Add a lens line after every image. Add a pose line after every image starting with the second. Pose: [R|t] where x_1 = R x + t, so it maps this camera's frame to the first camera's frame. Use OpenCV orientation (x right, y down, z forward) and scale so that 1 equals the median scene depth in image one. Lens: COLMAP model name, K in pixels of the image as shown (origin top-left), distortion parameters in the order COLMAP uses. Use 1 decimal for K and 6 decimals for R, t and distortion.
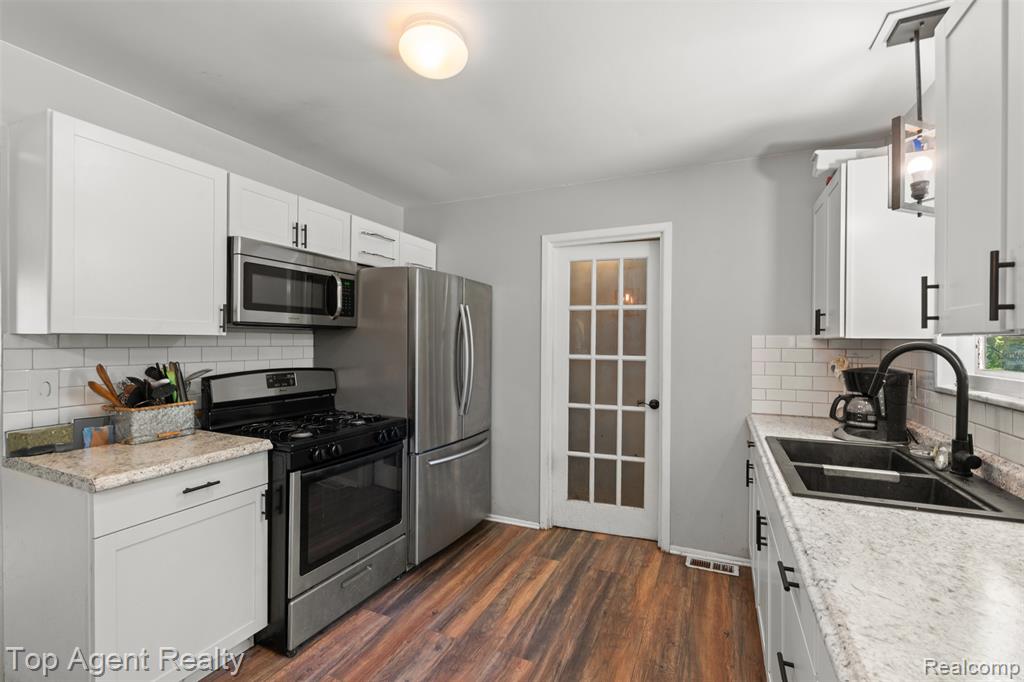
lens RADIAL K [[453.1, 0, 505.6], [0, 453.1, 343.7], [0, 0, 1]] dist [-0.006202, 0.000168]
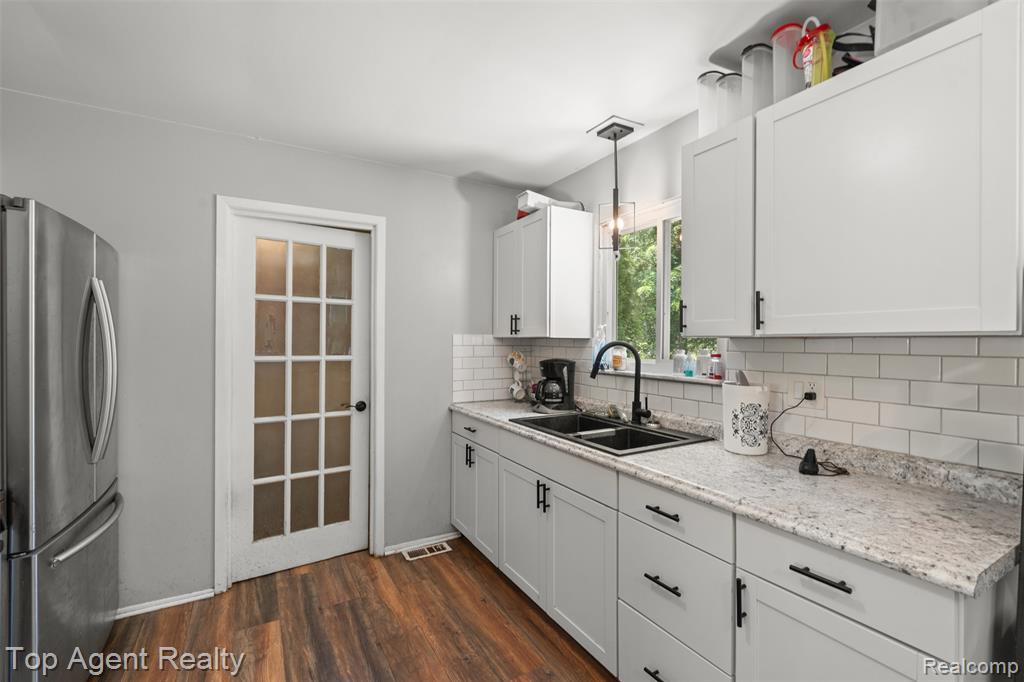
lens RADIAL K [[453.1, 0, 512.4], [0, 453.1, 343.3], [0, 0, 1]] dist [-0.006202, 0.000168]
pose [[0.574942, -0.007019, 0.818164, -0.288529], [0.001460, 0.999970, 0.007552, -0.003899], [-0.818193, -0.003148, 0.574935, 0.222746]]
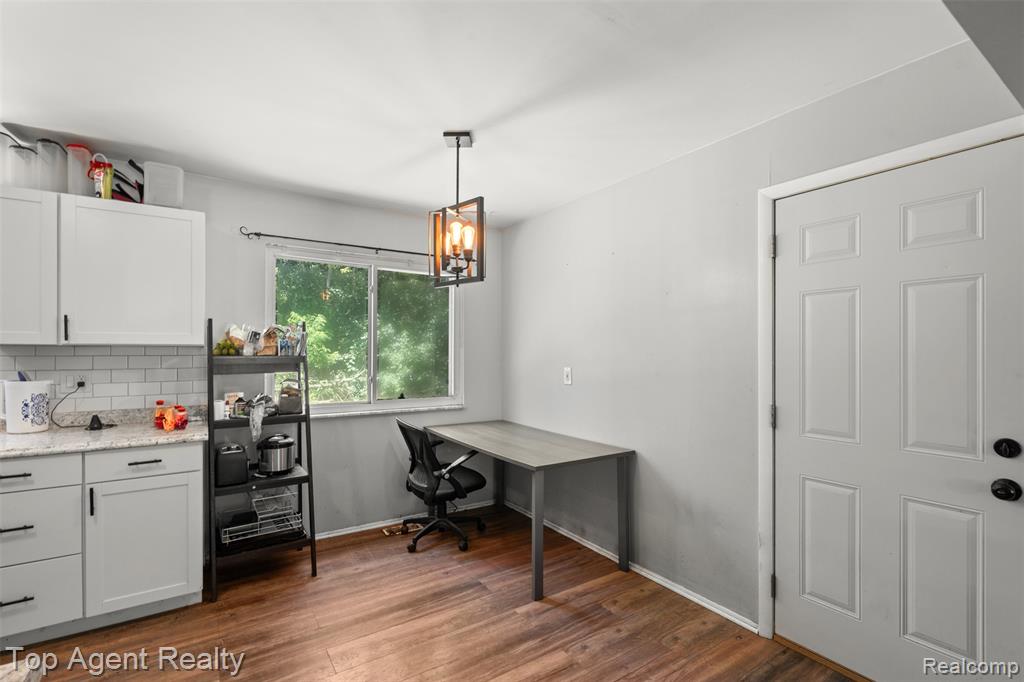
lens RADIAL K [[453.1, 0, 516.6], [0, 453.1, 354.4], [0, 0, 1]] dist [-0.006202, 0.000168]
pose [[-0.853676, -0.015060, 0.520587, -0.792264], [-0.008268, 0.999848, 0.015366, -0.010260], [-0.520739, 0.008813, -0.853670, 0.562150]]
